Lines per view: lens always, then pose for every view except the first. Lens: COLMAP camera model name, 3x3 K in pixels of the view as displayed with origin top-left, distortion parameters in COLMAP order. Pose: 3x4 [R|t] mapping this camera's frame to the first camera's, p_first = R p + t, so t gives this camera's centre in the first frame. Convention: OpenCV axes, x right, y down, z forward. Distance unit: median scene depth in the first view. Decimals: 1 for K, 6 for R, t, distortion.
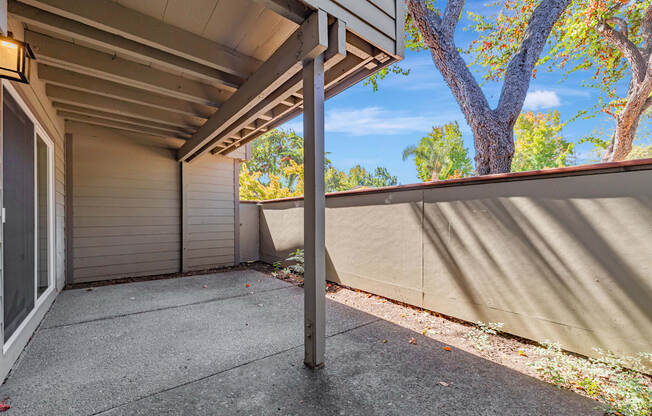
lens RADIAL K [[270.9, 0, 320.8], [0, 270.9, 217.8], [0, 0, 1]] dist [0.000039, 0.000186]
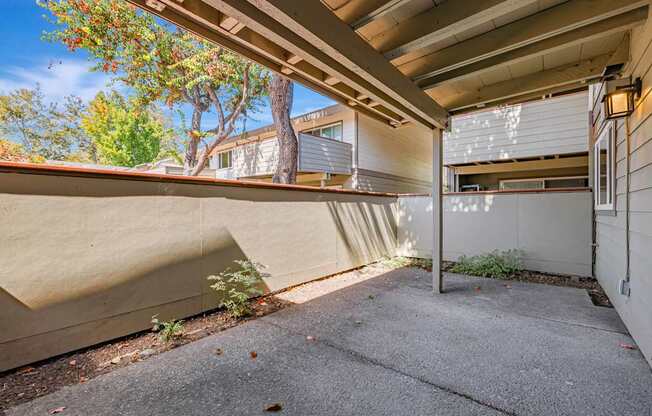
lens RADIAL K [[275.7, 0, 326.0], [0, 275.7, 208.0], [0, 0, 1]] dist [0.000280, -0.000121]
pose [[-0.203960, 0.005928, 0.978961, -1.025188], [0.014718, 0.999887, -0.002989, -0.017571], [-0.978869, 0.013799, -0.204024, 1.279138]]
